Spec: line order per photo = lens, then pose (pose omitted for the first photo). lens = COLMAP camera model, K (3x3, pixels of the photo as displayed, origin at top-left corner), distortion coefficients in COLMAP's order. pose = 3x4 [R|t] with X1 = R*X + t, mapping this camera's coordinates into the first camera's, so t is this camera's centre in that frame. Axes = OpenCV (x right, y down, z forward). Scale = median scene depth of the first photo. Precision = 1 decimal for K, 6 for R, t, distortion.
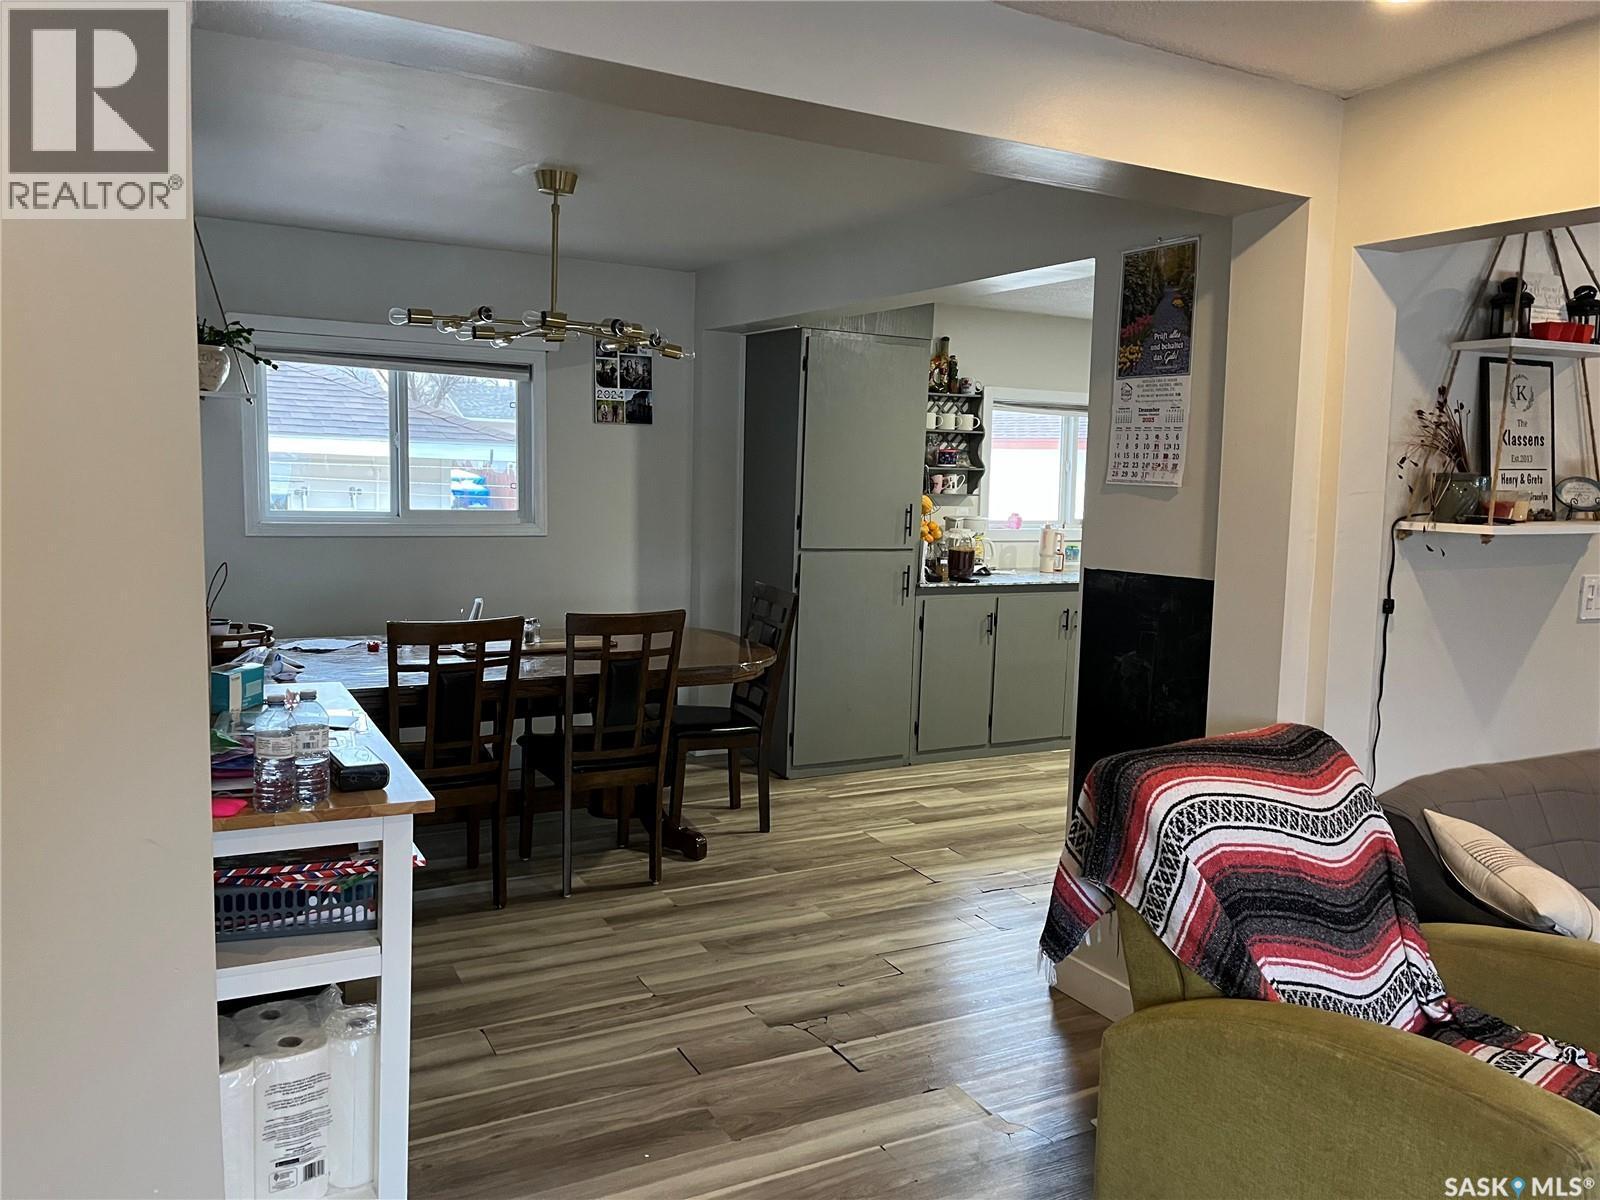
lens RADIAL K [[1200.0, 0, 801.5], [0, 1200.0, 595.1], [0, 0, 1]] dist [0.054071, -0.074504]
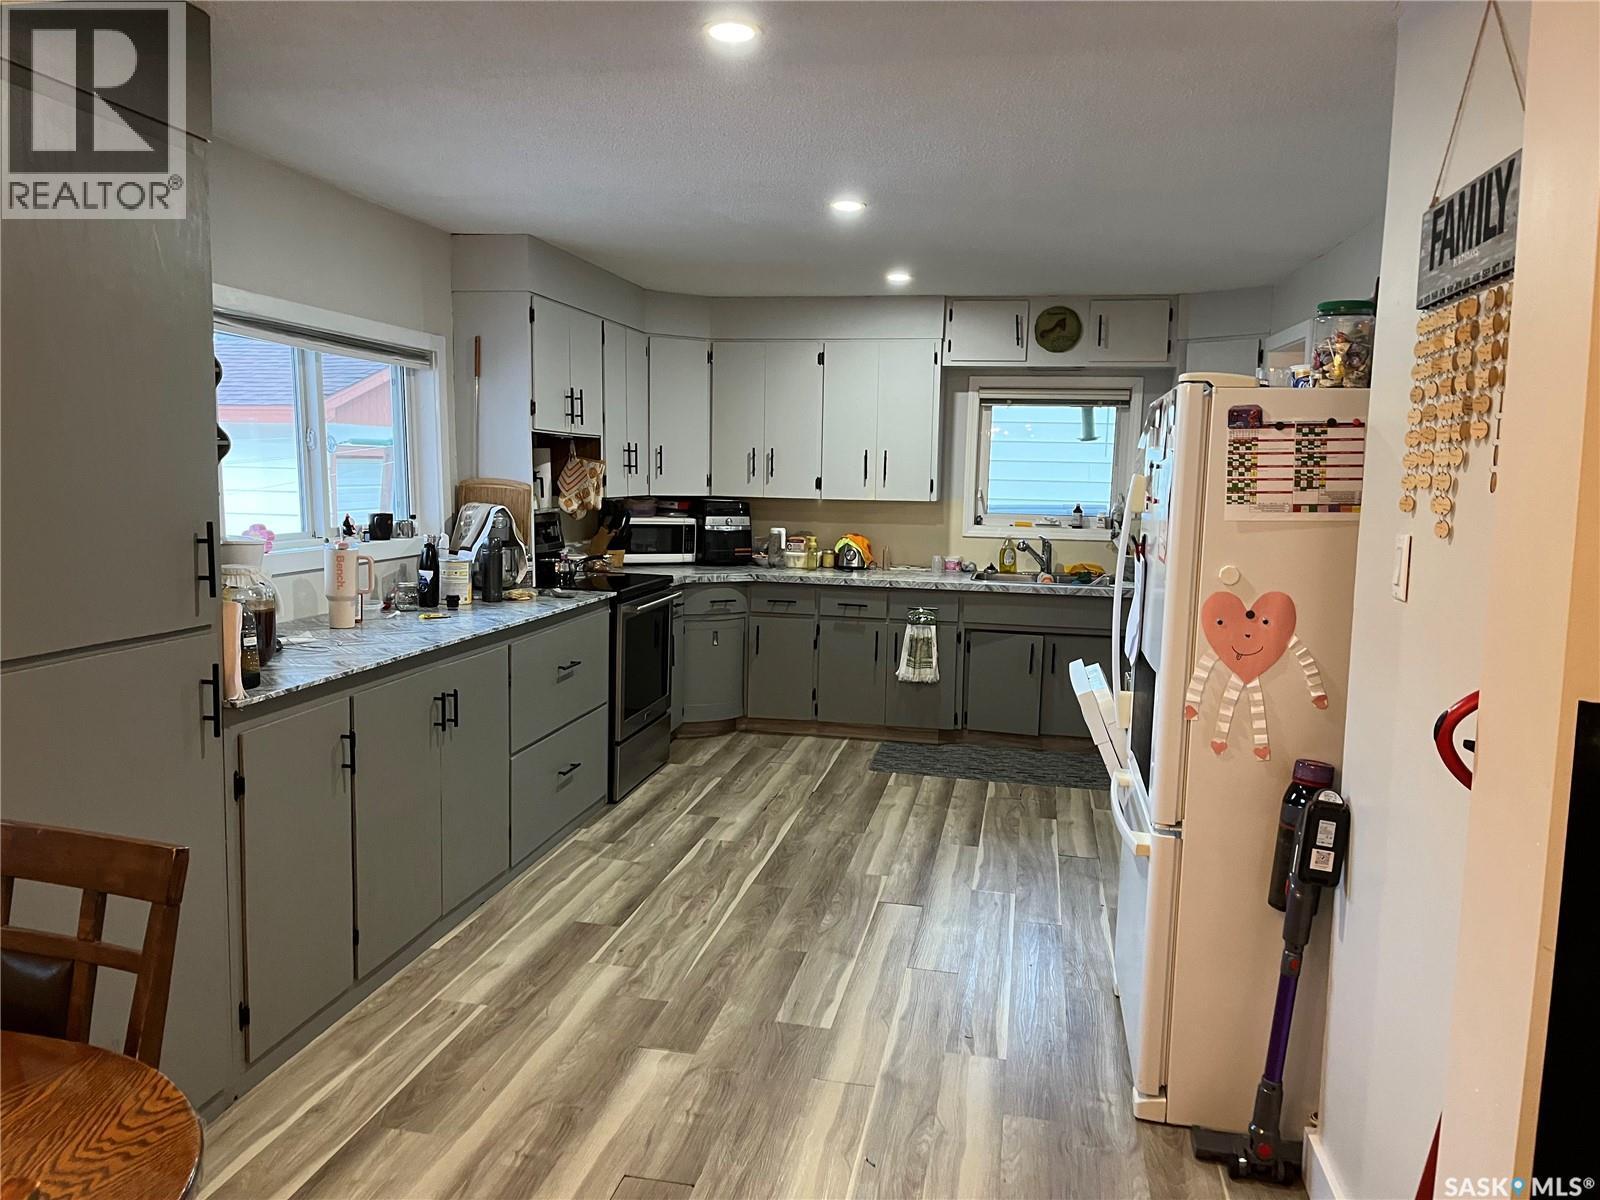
lens RADIAL K [[1200.0, 0, 791.5], [0, 1200.0, 608.4], [0, 0, 1]] dist [0.054071, -0.074504]
pose [[0.626992, -0.109592, 0.771279, -0.114213], [0.087044, 0.993711, 0.070437, -0.057762], [-0.774148, 0.022971, 0.632588, 0.569154]]
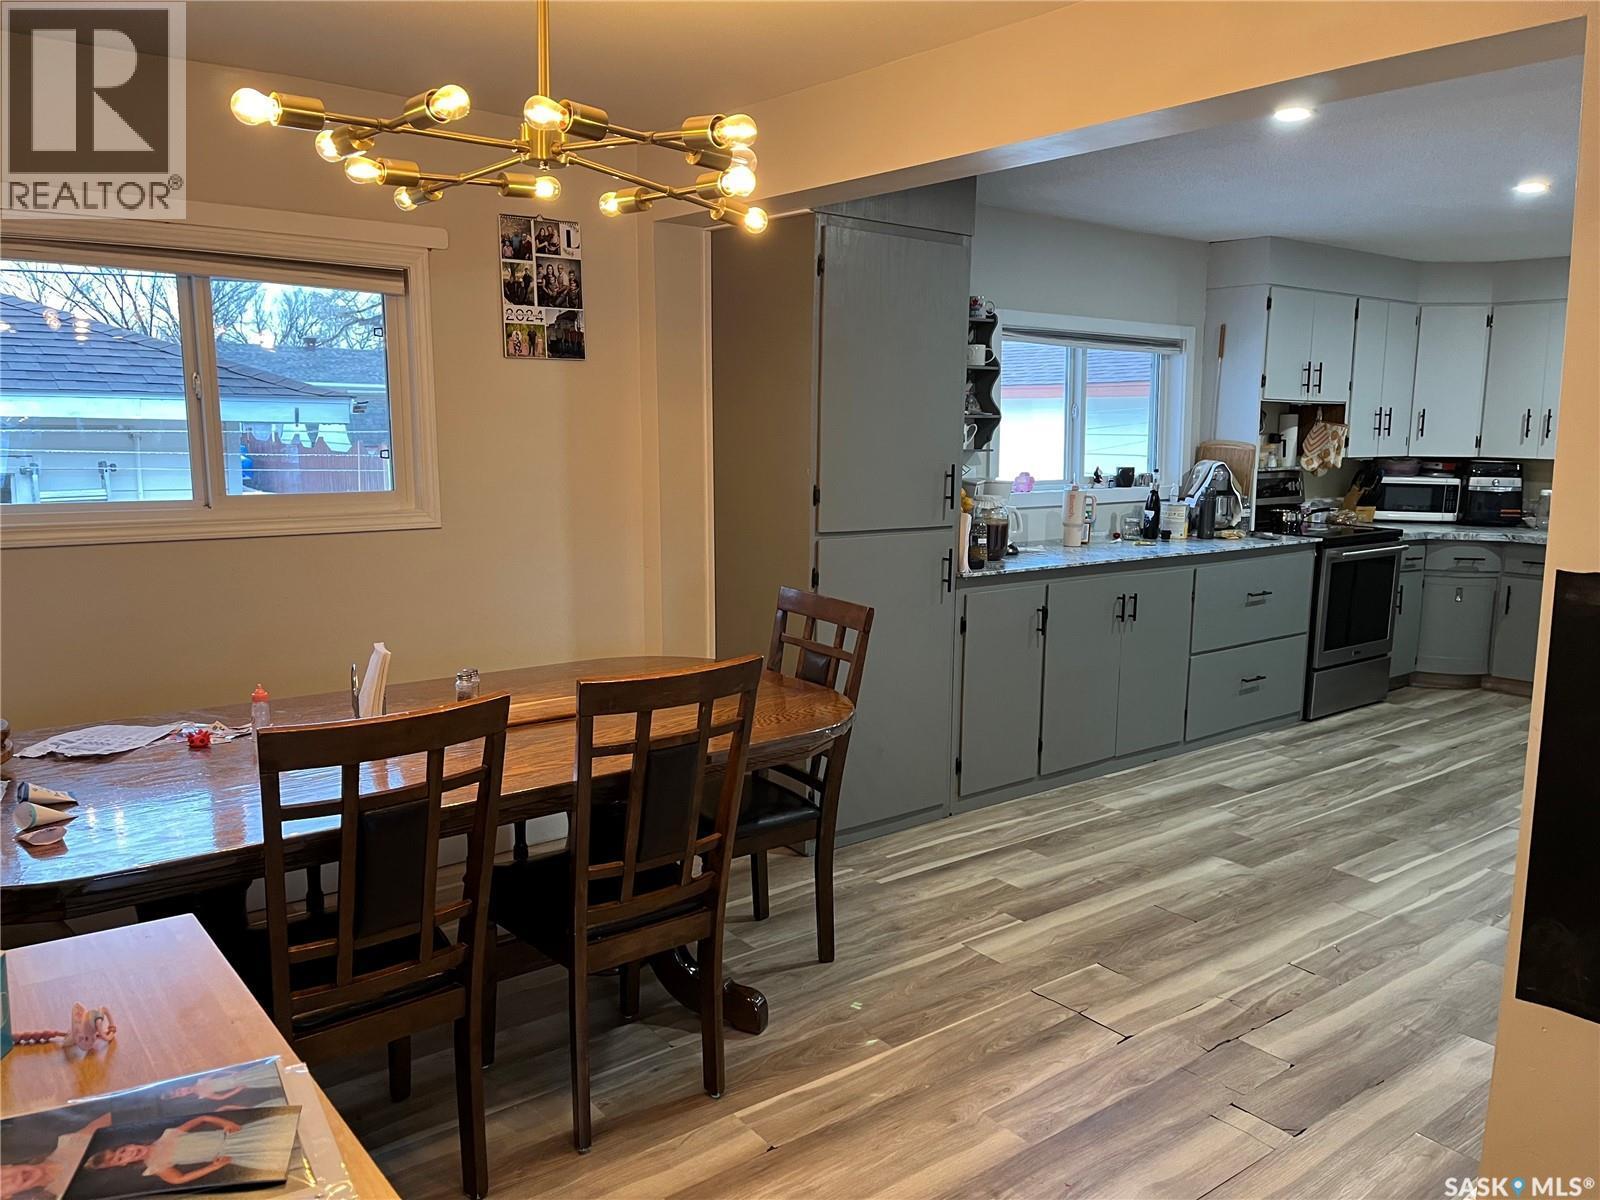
lens RADIAL K [[1200.0, 0, 788.7], [0, 1200.0, 601.8], [0, 0, 1]] dist [0.054071, -0.074504]
pose [[0.984969, -0.047434, 0.166090, -0.131773], [0.040741, 0.998223, 0.043475, -0.028721], [-0.167857, -0.036055, 0.985152, 0.297115]]
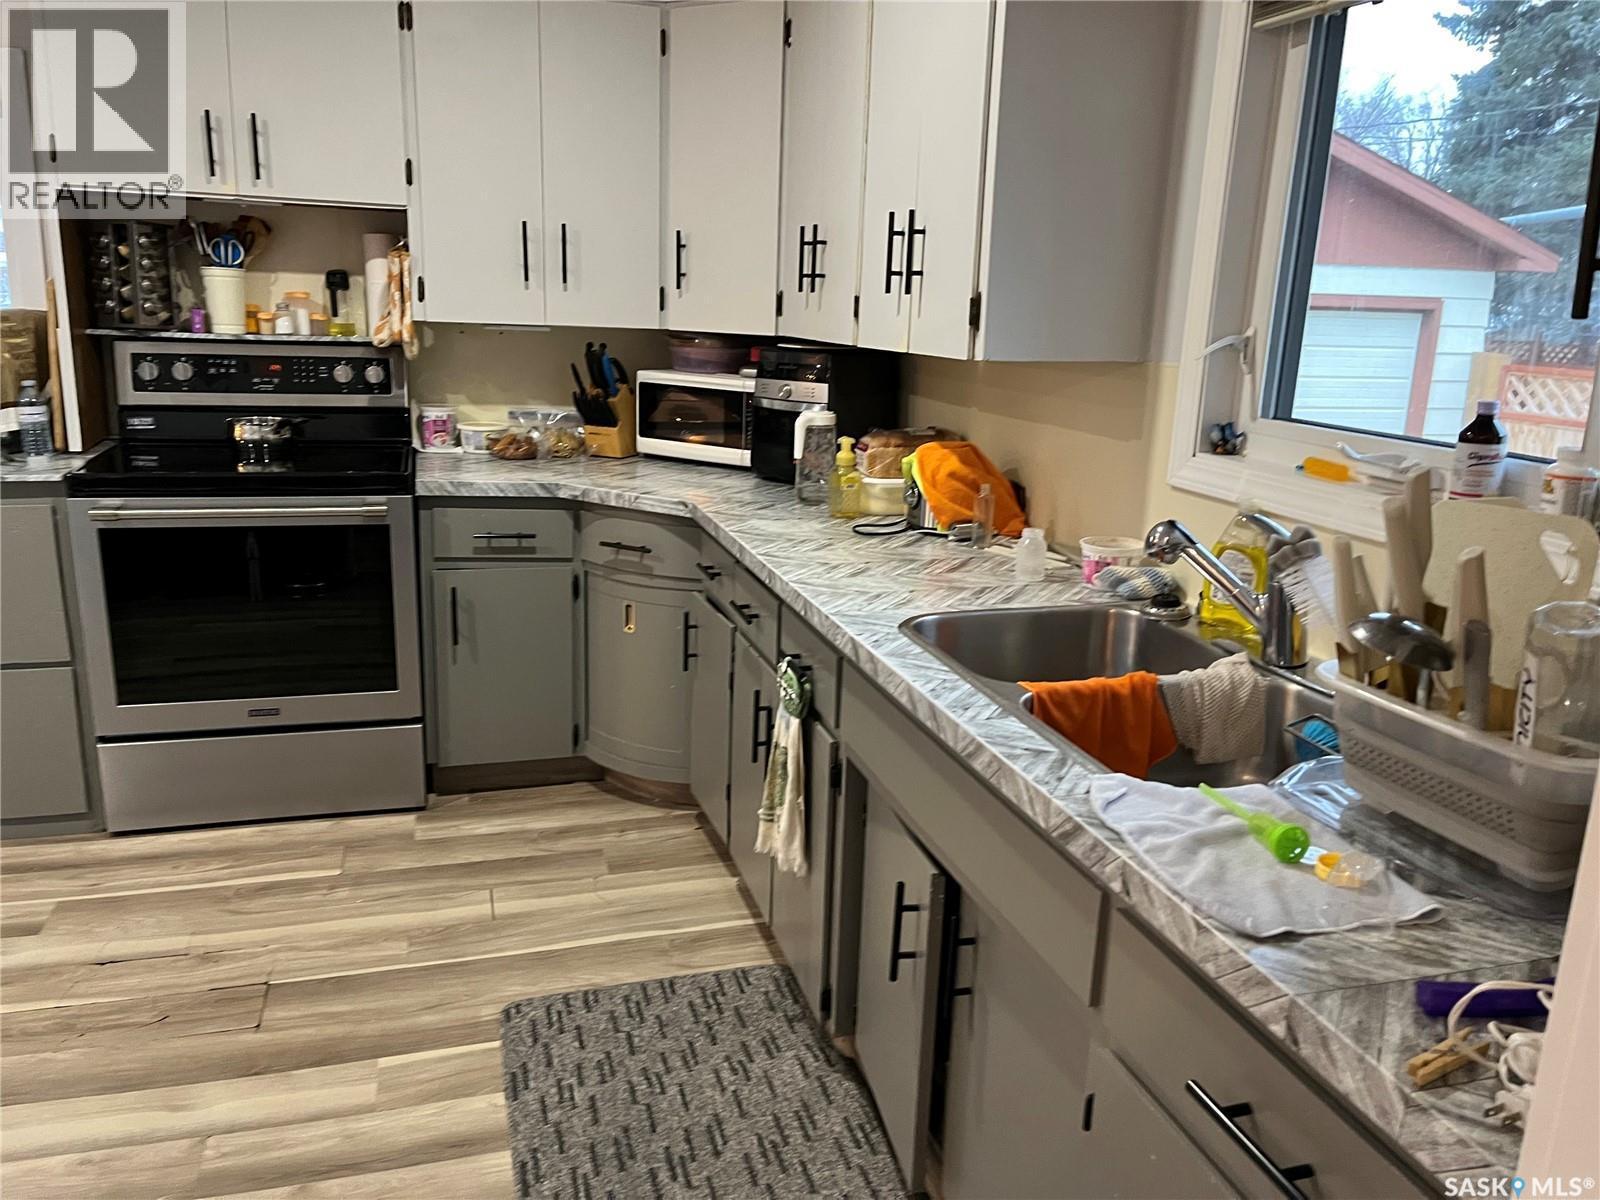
lens RADIAL K [[1200.0, 0, 800.7], [0, 1200.0, 611.2], [0, 0, 1]] dist [0.054071, -0.074504]
pose [[0.979973, 0.052304, -0.192139, 0.854127], [-0.026375, 0.990480, 0.135103, -0.039528], [0.197376, -0.127329, 0.972024, 0.791327]]
